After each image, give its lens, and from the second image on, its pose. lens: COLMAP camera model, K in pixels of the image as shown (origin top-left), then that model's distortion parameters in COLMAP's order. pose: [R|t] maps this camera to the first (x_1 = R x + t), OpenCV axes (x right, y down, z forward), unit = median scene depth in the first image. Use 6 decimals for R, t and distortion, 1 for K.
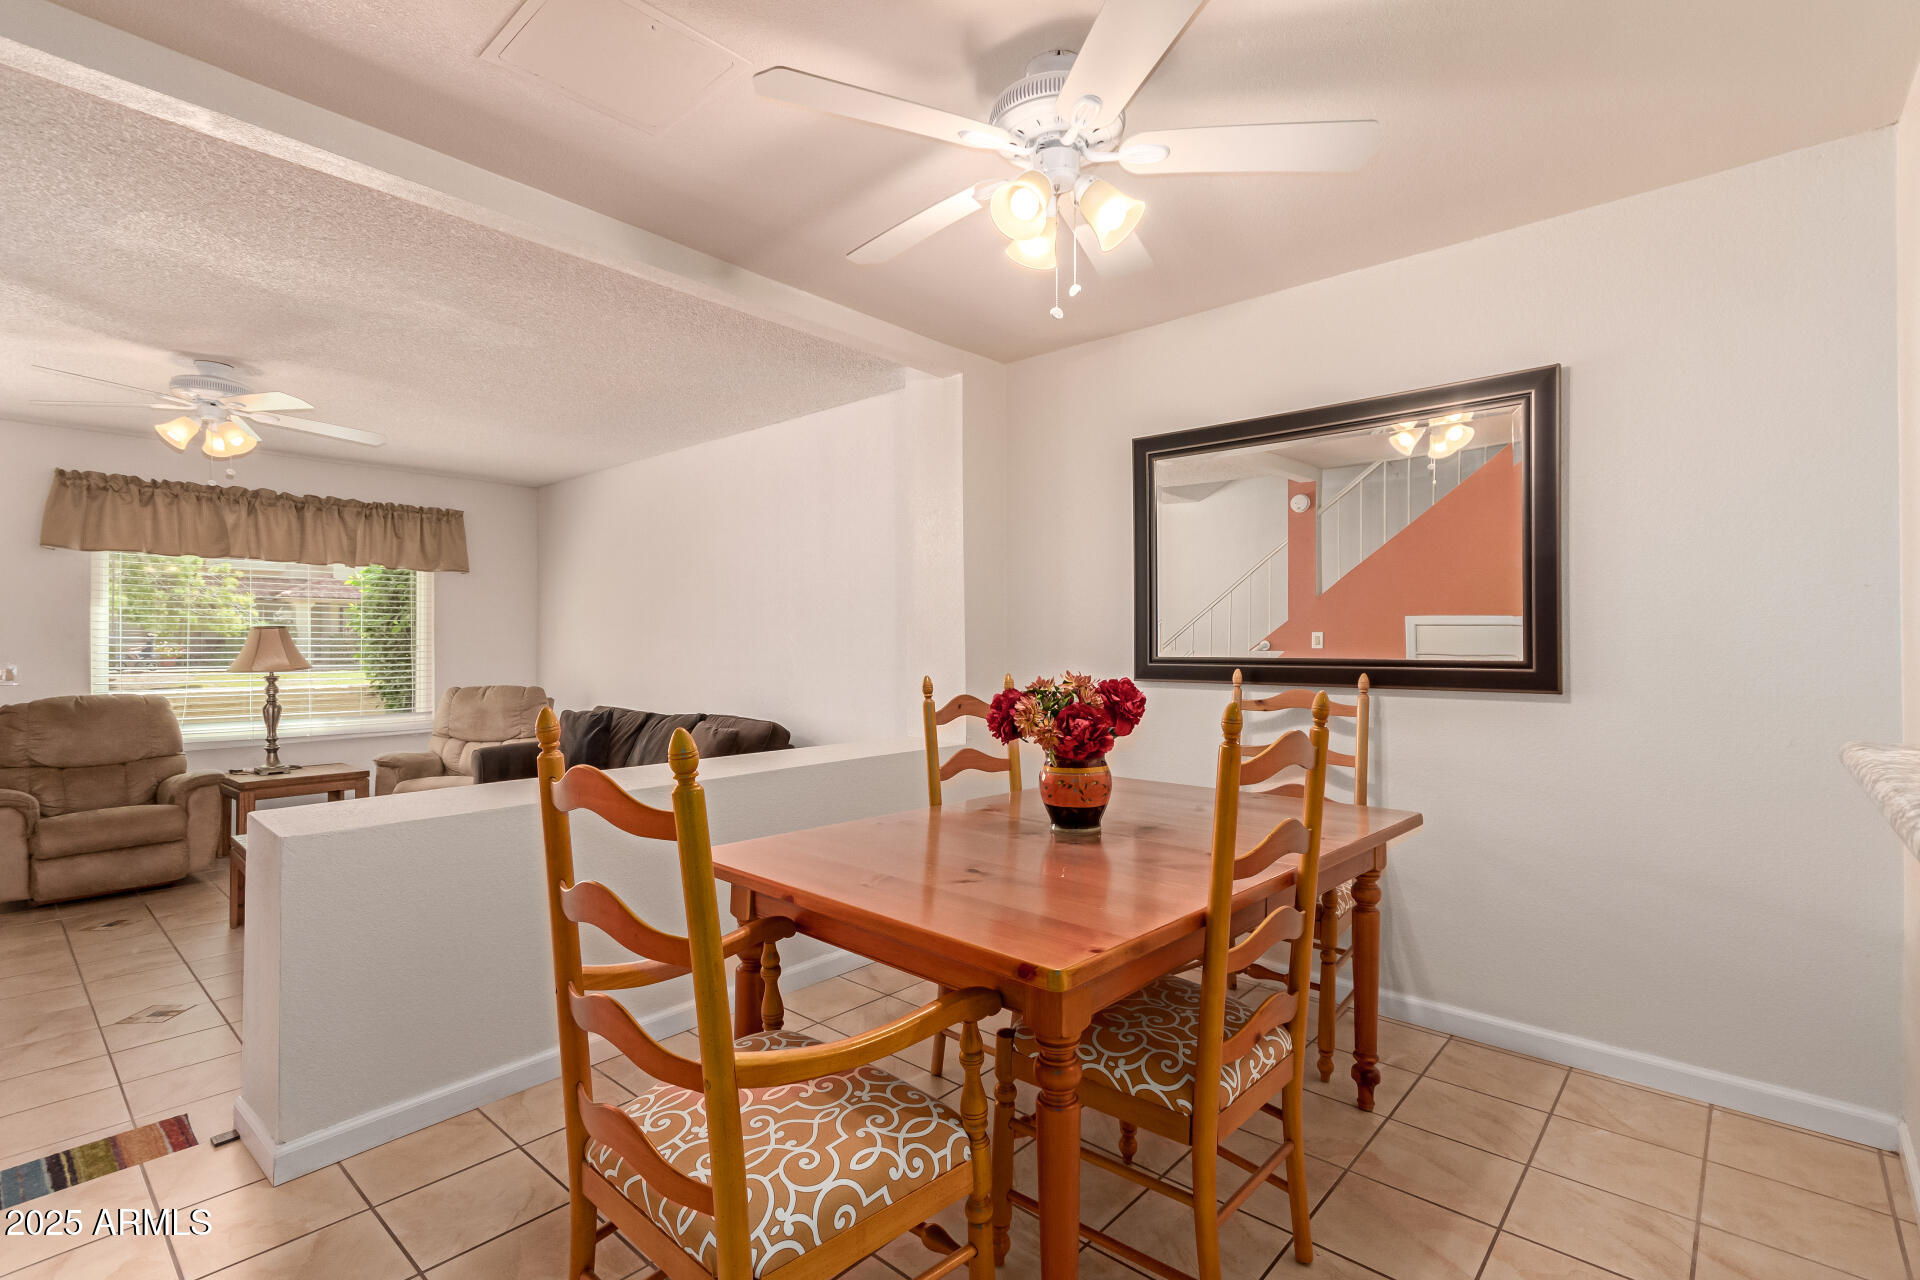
lens RADIAL K [[895.6, 0, 961.3], [0, 895.6, 639.9], [0, 0, 1]] dist [0.010845, -0.002386]
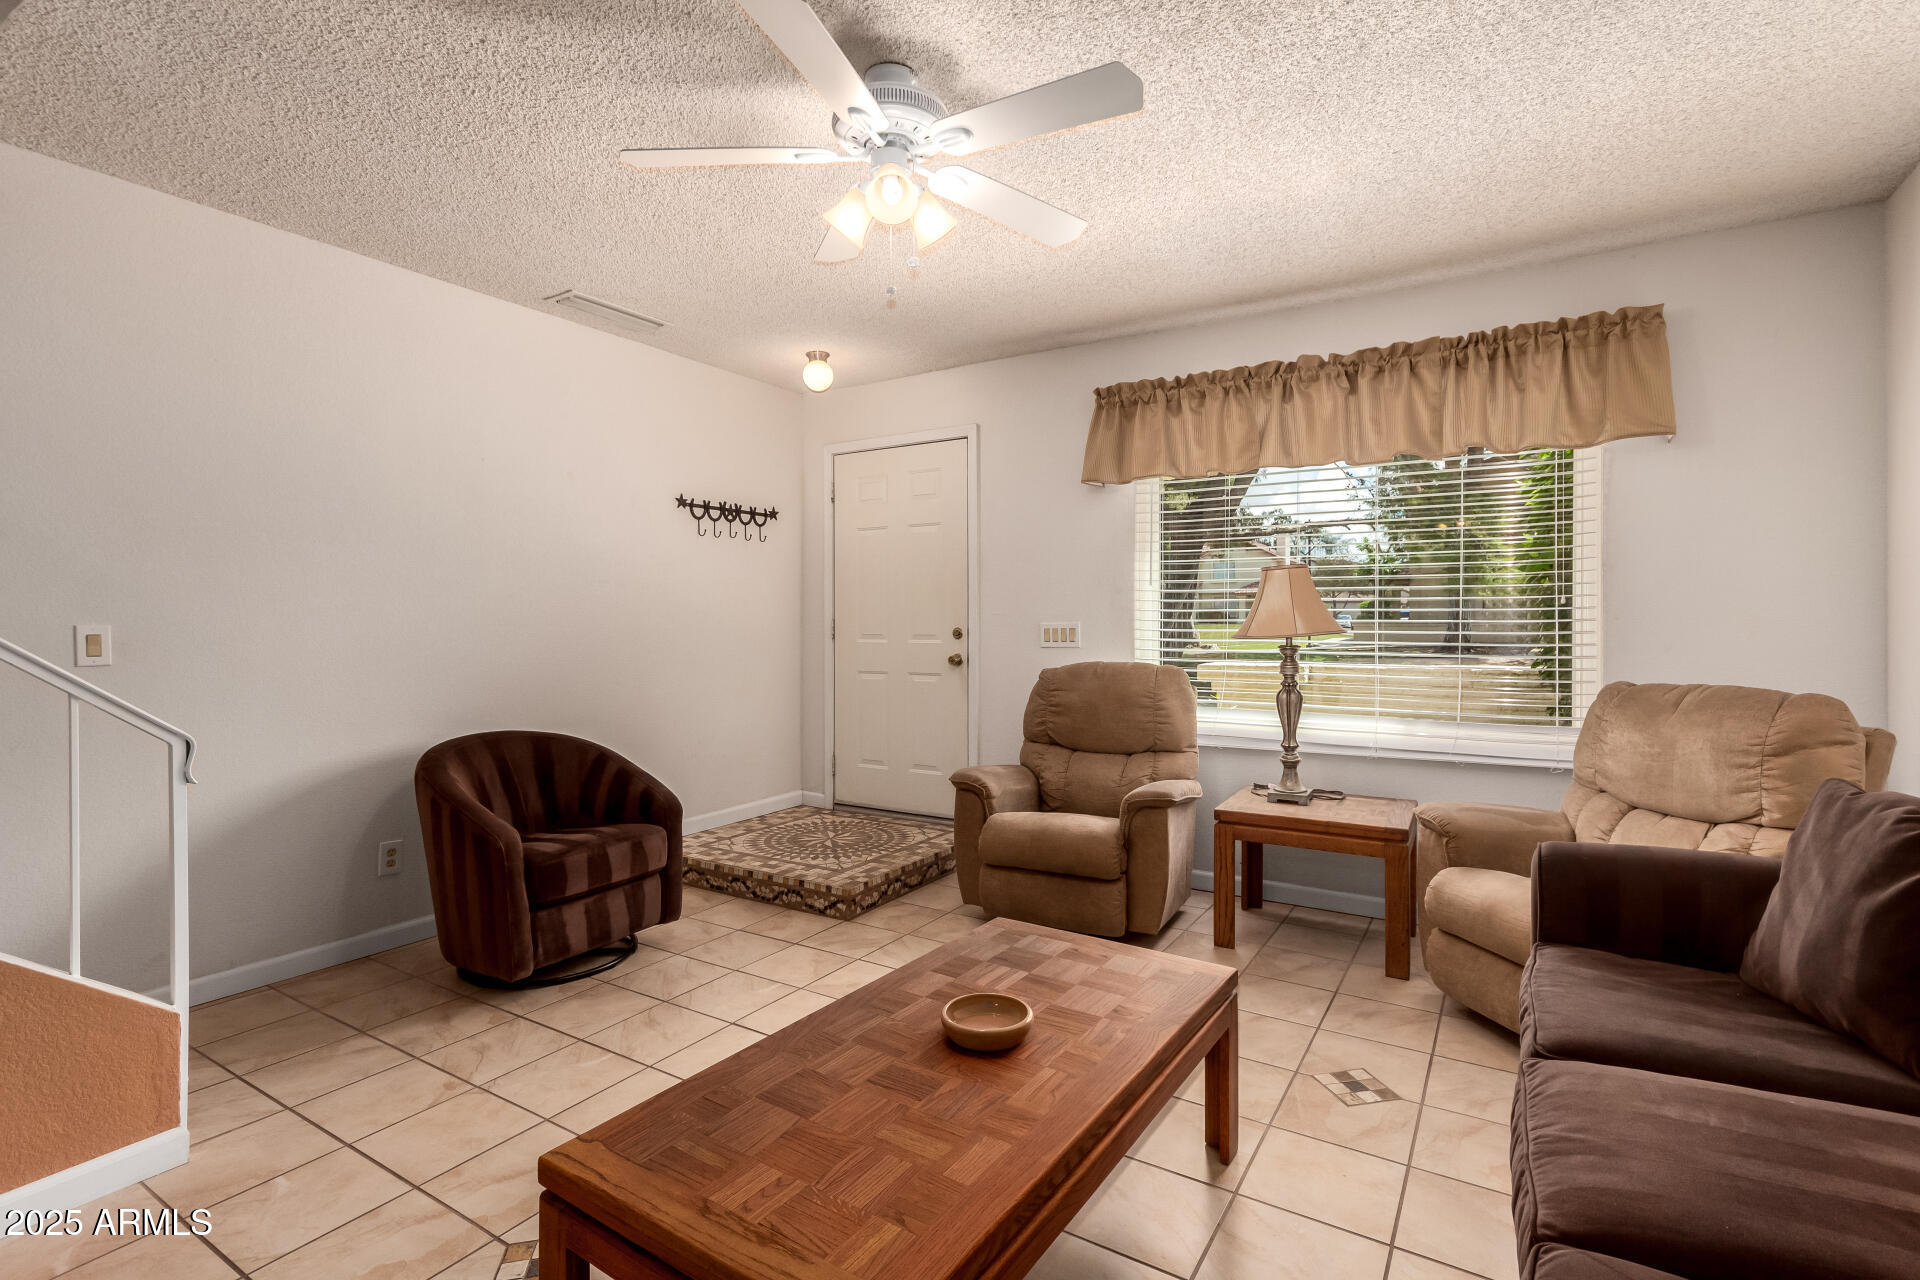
lens RADIAL K [[895.6, 0, 955.5], [0, 895.6, 631.8], [0, 0, 1]] dist [0.010845, -0.002386]
pose [[0.177264, 0.004648, -0.984152, -0.190264], [-0.002329, 0.999988, 0.004303, 0.029191], [0.984161, 0.001529, 0.177273, 0.665663]]
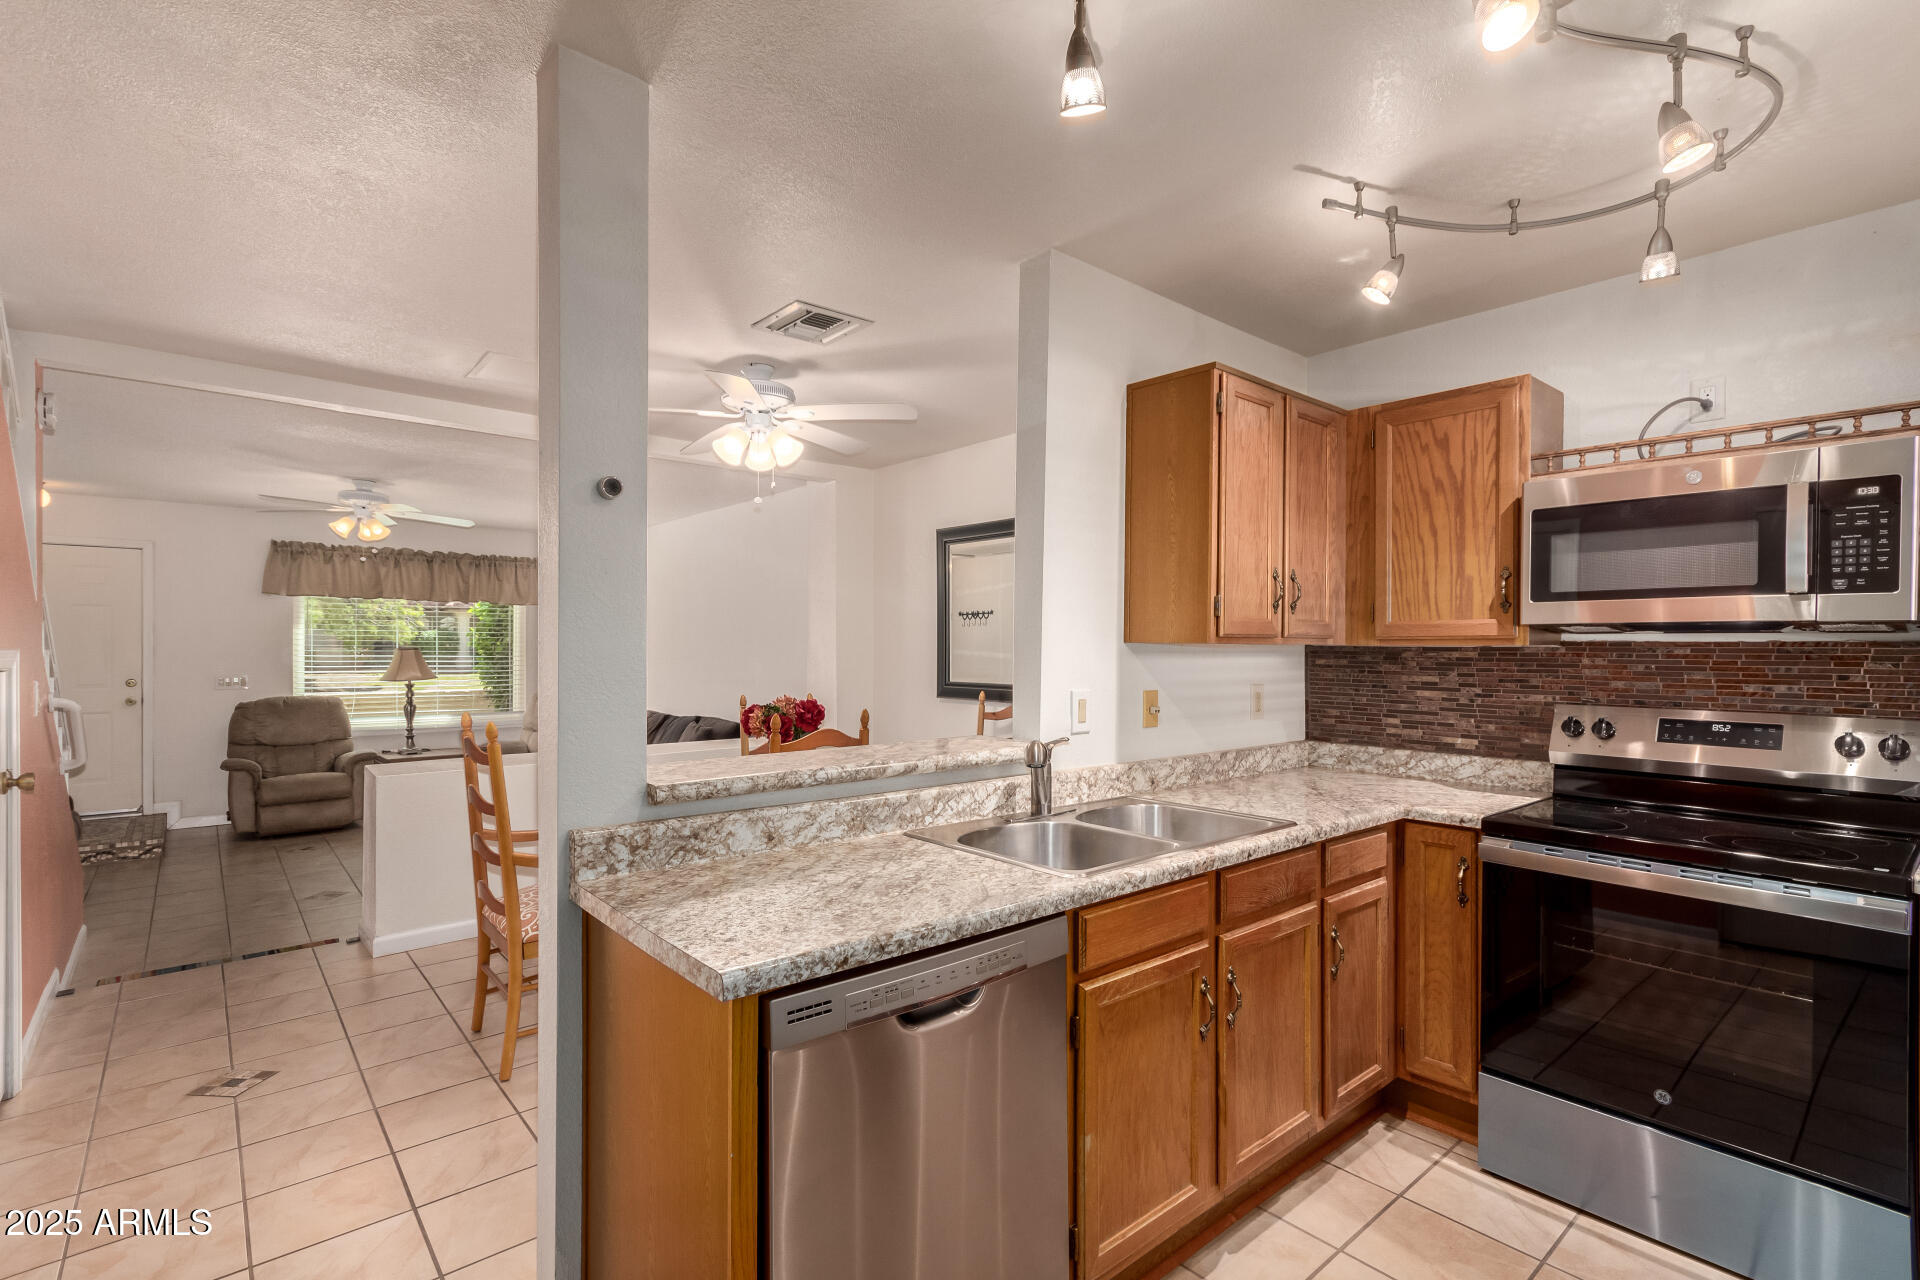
lens RADIAL K [[895.6, 0, 966.6], [0, 895.6, 648.5], [0, 0, 1]] dist [0.010845, -0.002386]
pose [[0.991703, 0.005022, -0.128451, 0.268759], [-0.004346, 0.999975, 0.005543, -0.025937], [0.128475, -0.004938, 0.991700, -0.269218]]
